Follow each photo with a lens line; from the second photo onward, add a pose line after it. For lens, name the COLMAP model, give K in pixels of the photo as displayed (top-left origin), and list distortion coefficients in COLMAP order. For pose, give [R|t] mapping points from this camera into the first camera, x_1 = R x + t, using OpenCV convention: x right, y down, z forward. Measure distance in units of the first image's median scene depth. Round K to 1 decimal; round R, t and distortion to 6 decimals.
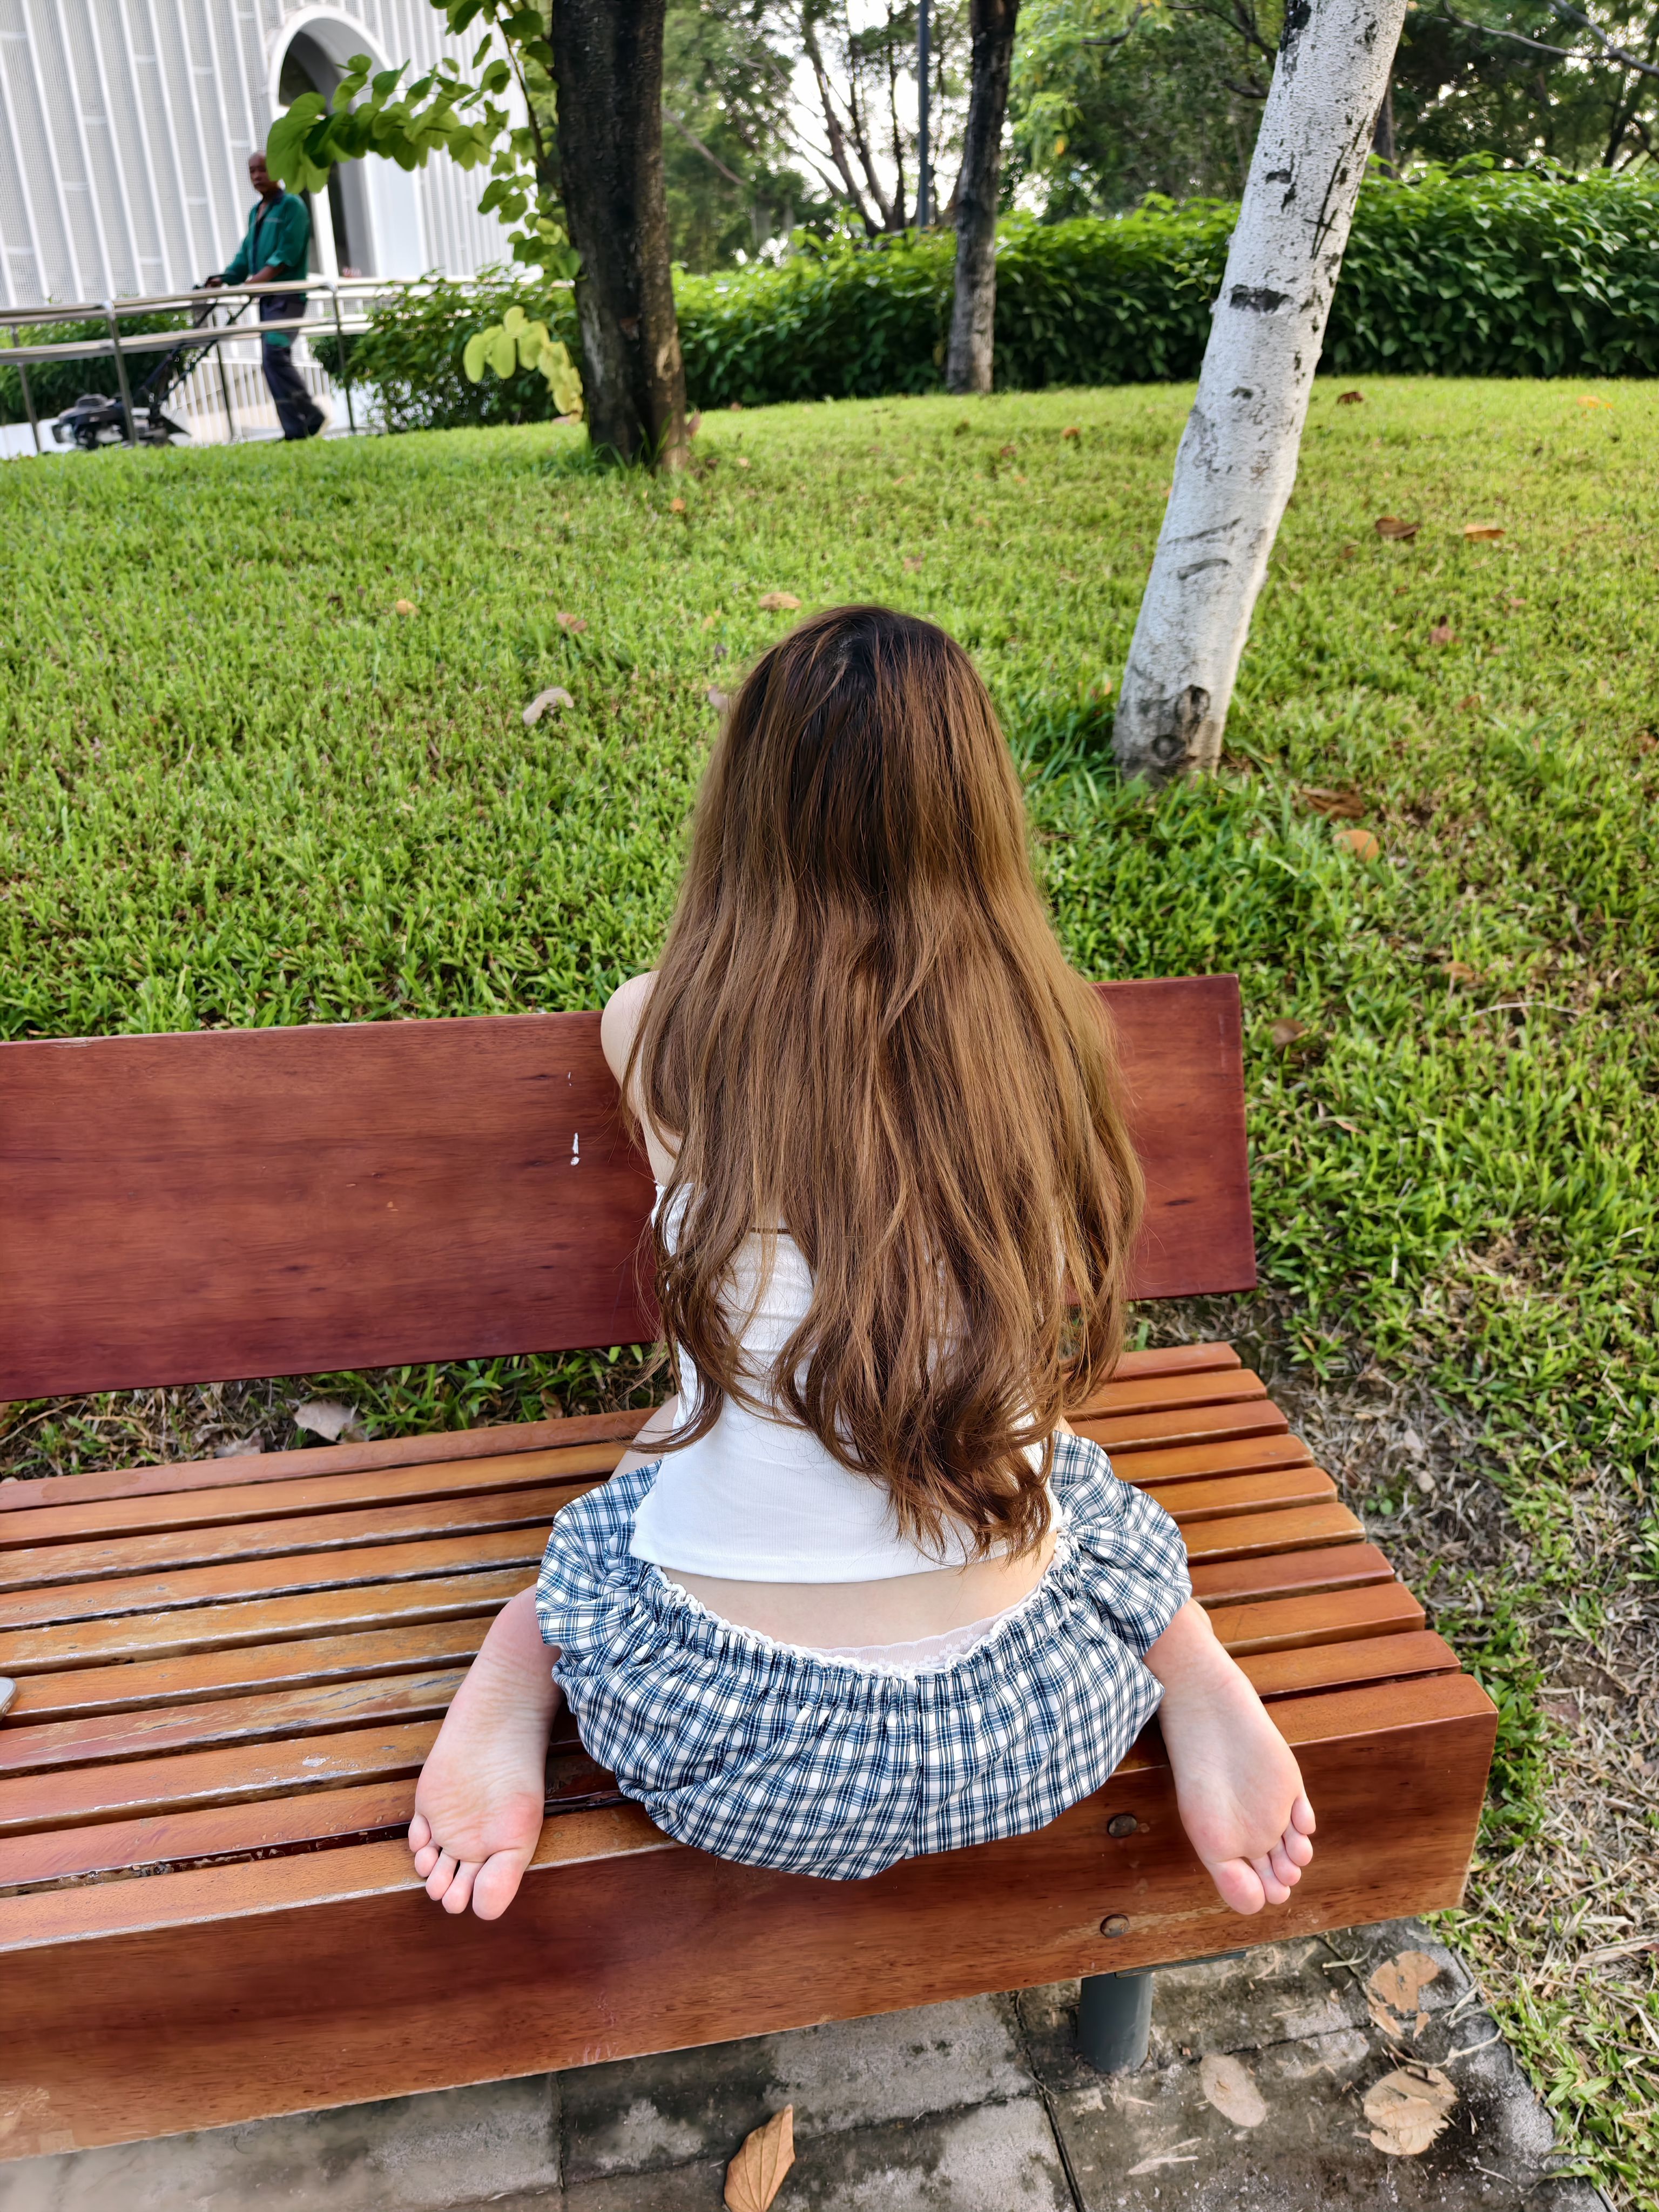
lens RADIAL K [[1513.9, 0, 815.2], [0, 1513.9, 1121.8], [0, 0, 1]] dist [-0.001780, -0.005931]
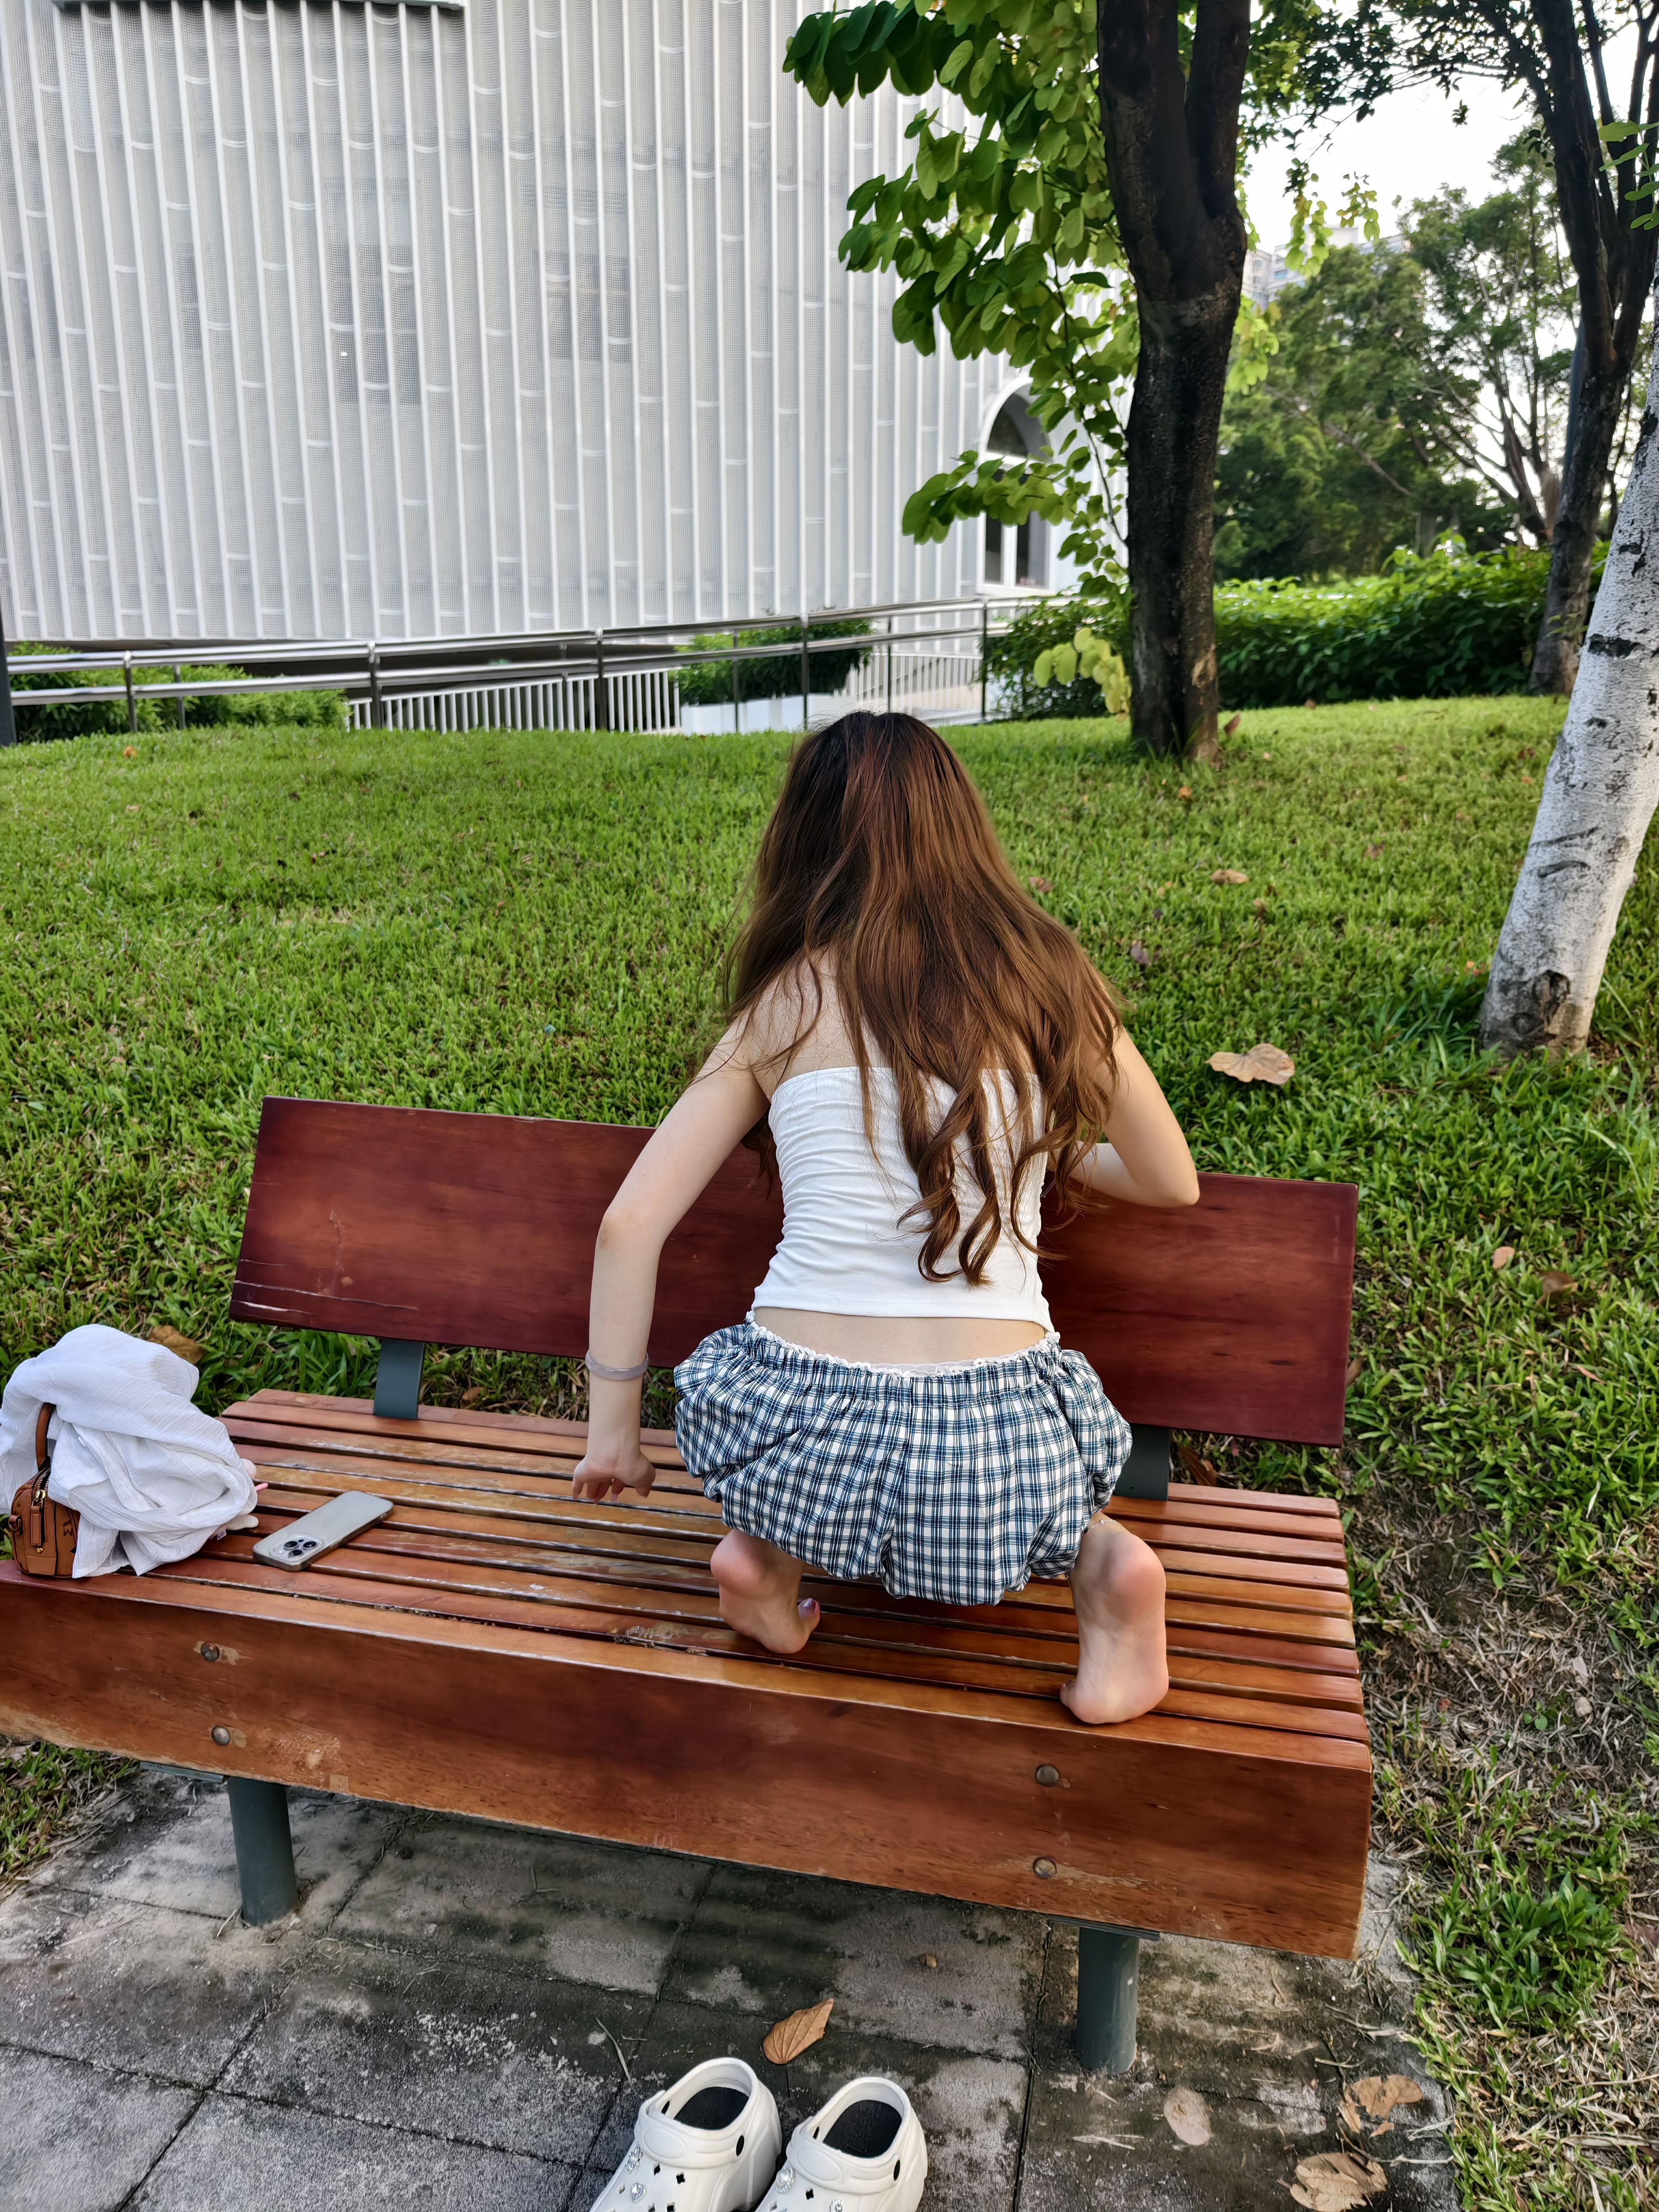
lens RADIAL K [[1509.9, 0, 840.8], [0, 1509.9, 1096.6], [0, 0, 1]] dist [-0.002976, -0.003630]
pose [[0.923429, 0.110716, -0.367451, 0.217810], [-0.173872, 0.974272, -0.143398, 0.052981], [0.342121, 0.196307, 0.918922, -0.183686]]
